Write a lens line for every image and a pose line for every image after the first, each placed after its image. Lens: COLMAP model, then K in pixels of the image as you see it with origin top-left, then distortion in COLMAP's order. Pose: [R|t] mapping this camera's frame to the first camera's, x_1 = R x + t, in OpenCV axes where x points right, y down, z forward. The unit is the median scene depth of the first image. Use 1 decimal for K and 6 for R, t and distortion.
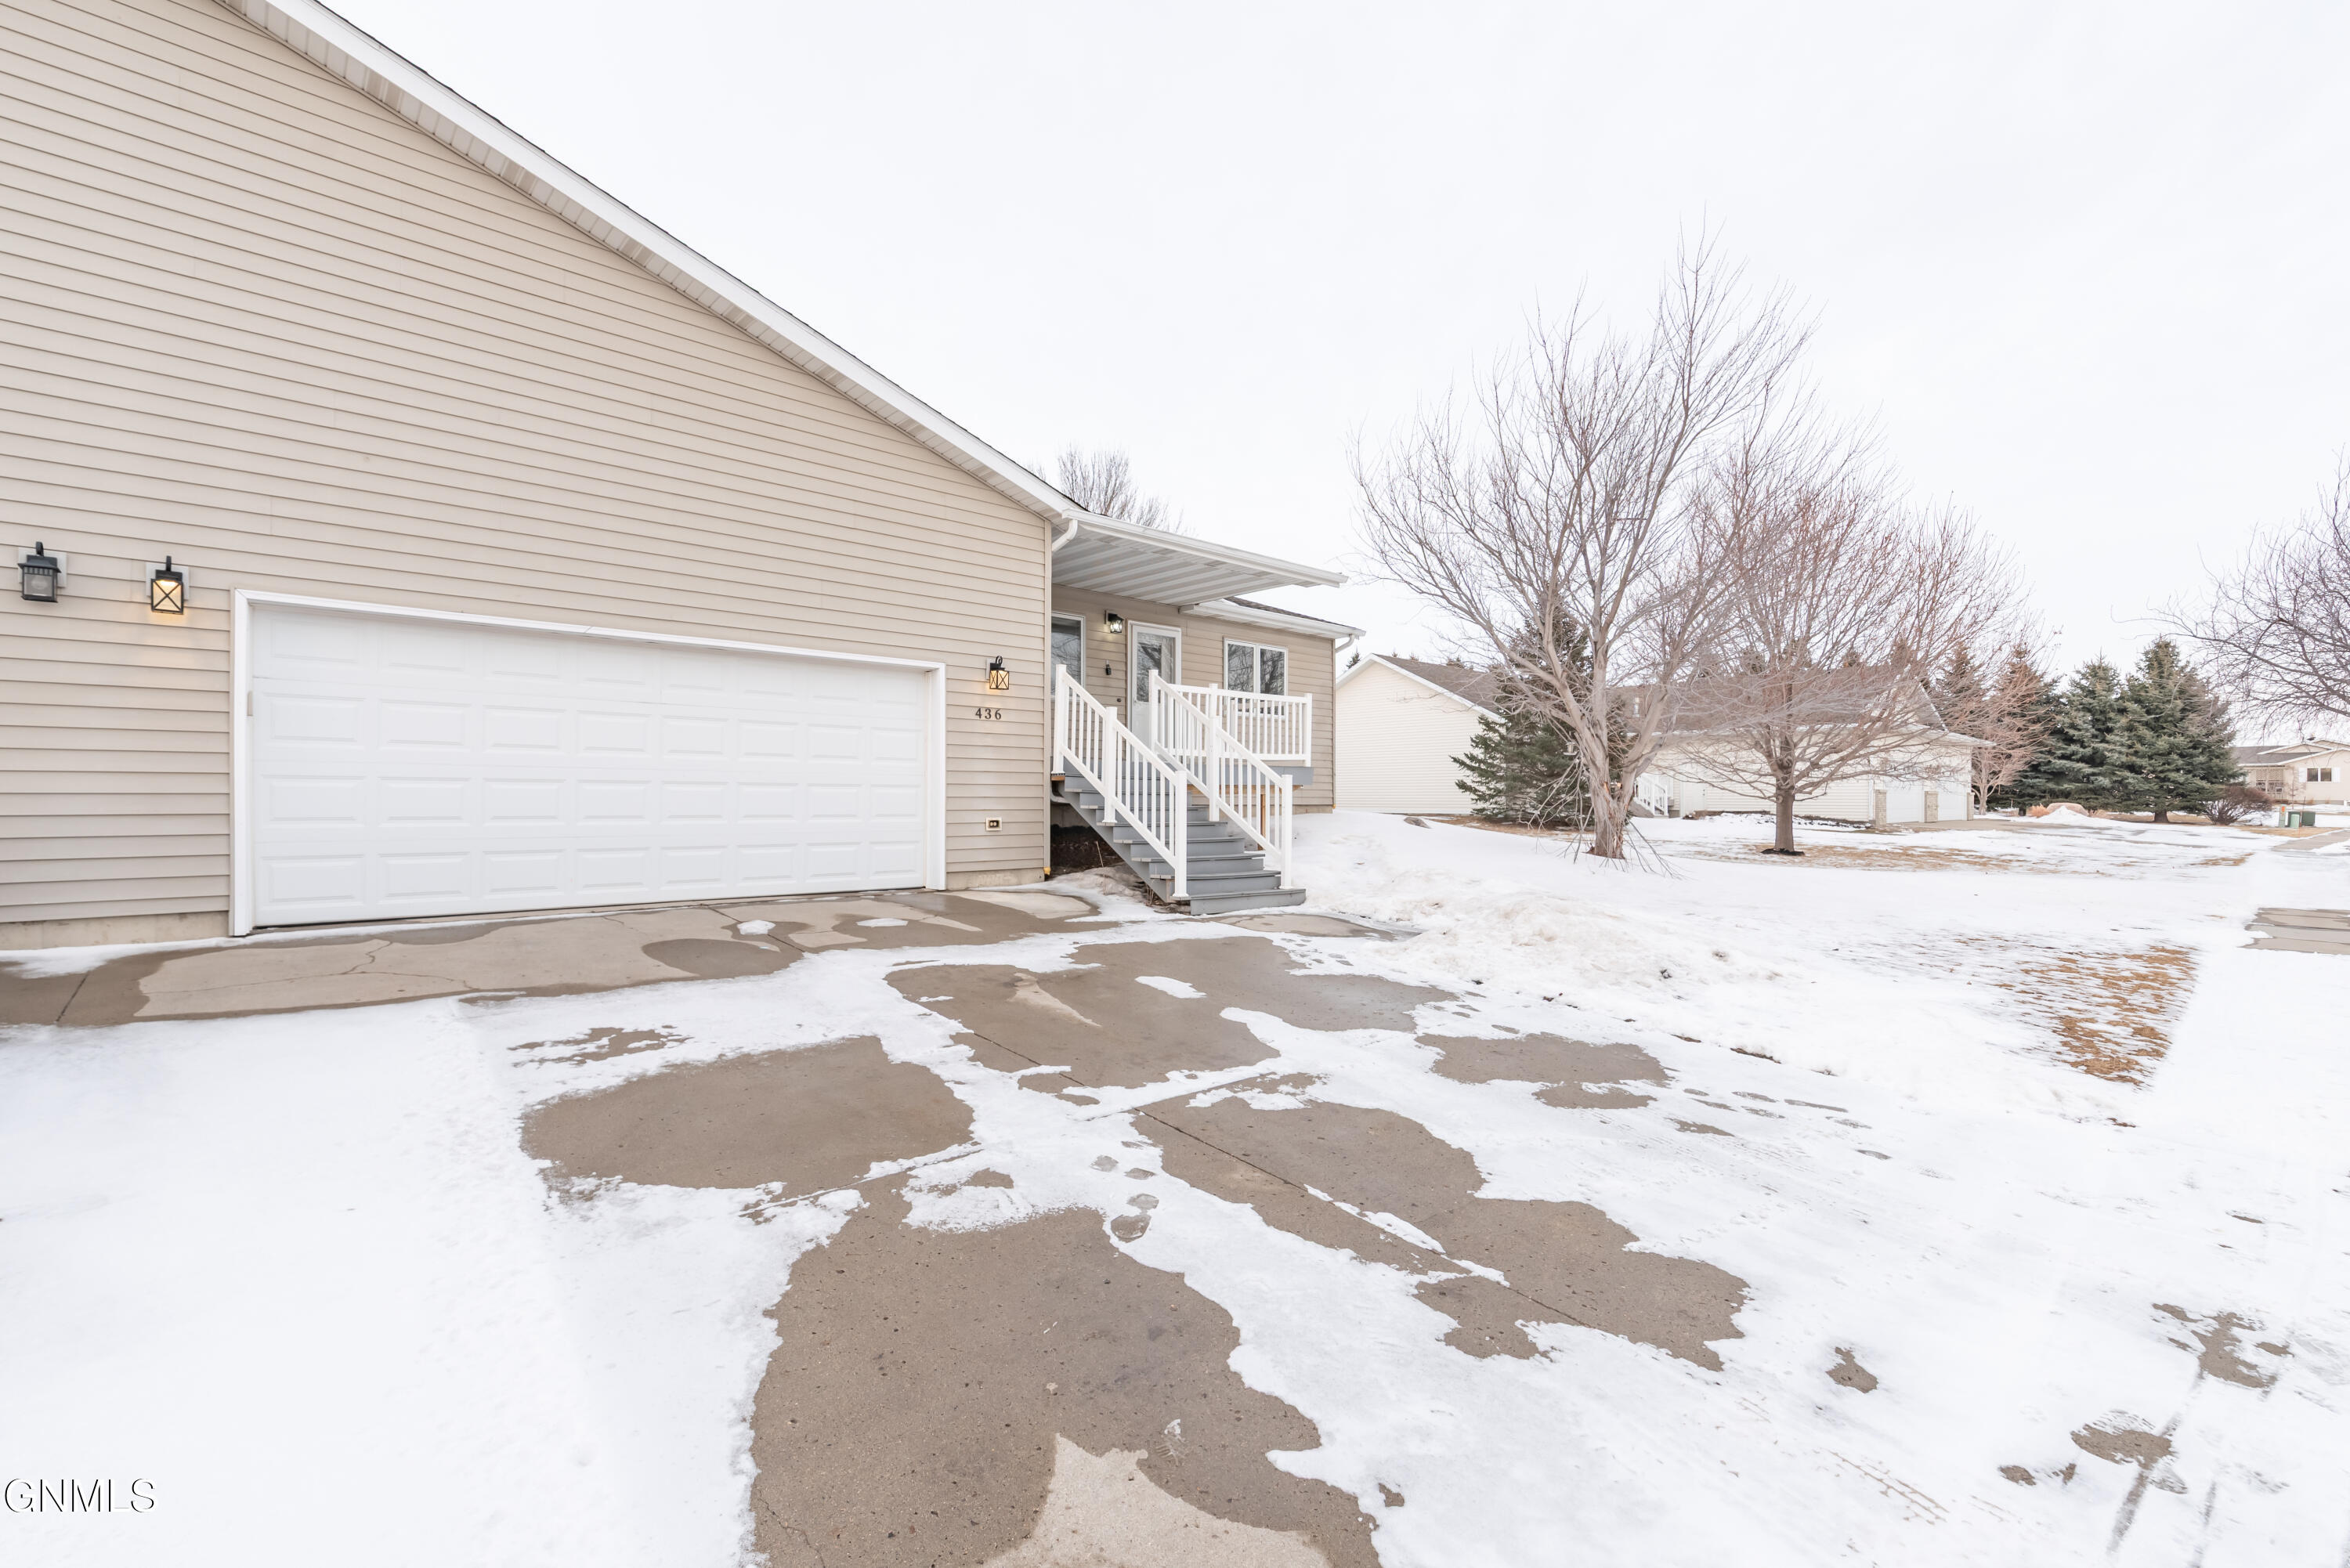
lens RADIAL K [[1015.7, 0, 1182.5], [0, 1015.7, 785.0], [0, 0, 1]] dist [-0.000084, 0.000020]
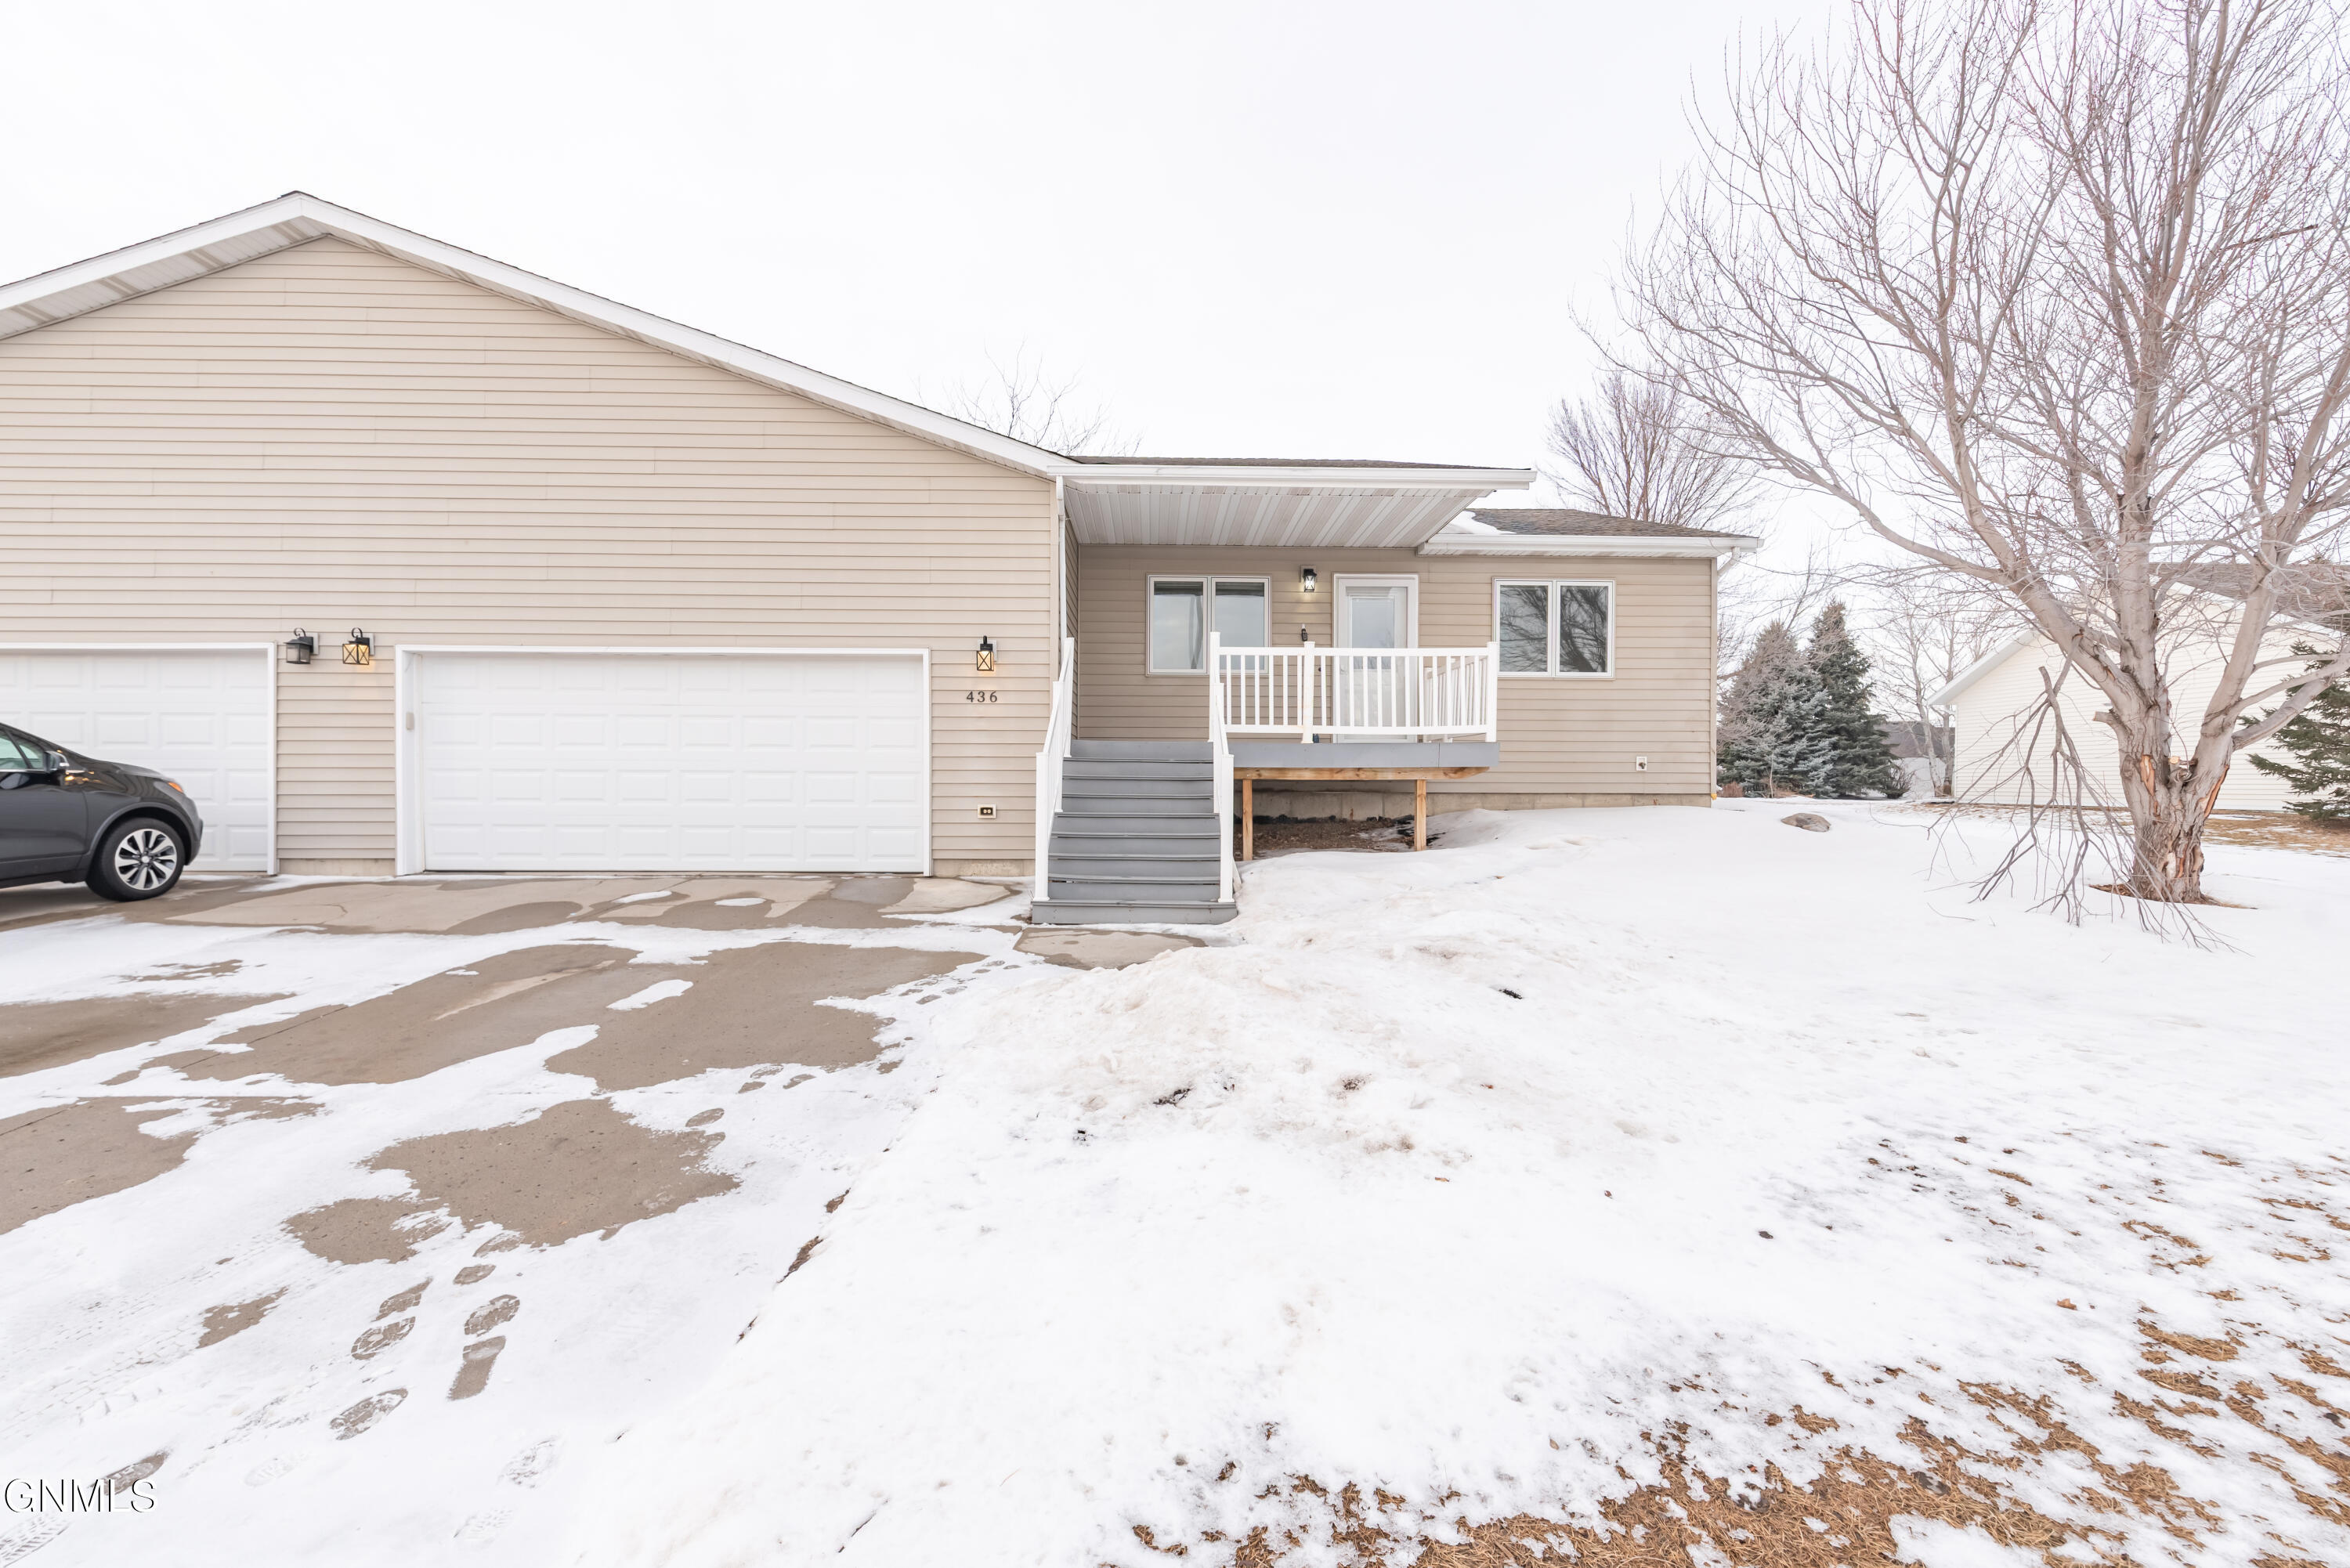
lens RADIAL K [[1015.7, 0, 1177.0], [0, 1015.7, 787.5], [0, 0, 1]] dist [-0.000084, 0.000020]
pose [[0.751941, 0.003135, -0.659223, 0.725427], [0.008252, 0.999866, 0.014167, 0.004727], [0.659179, -0.016093, 0.751814, 0.492135]]
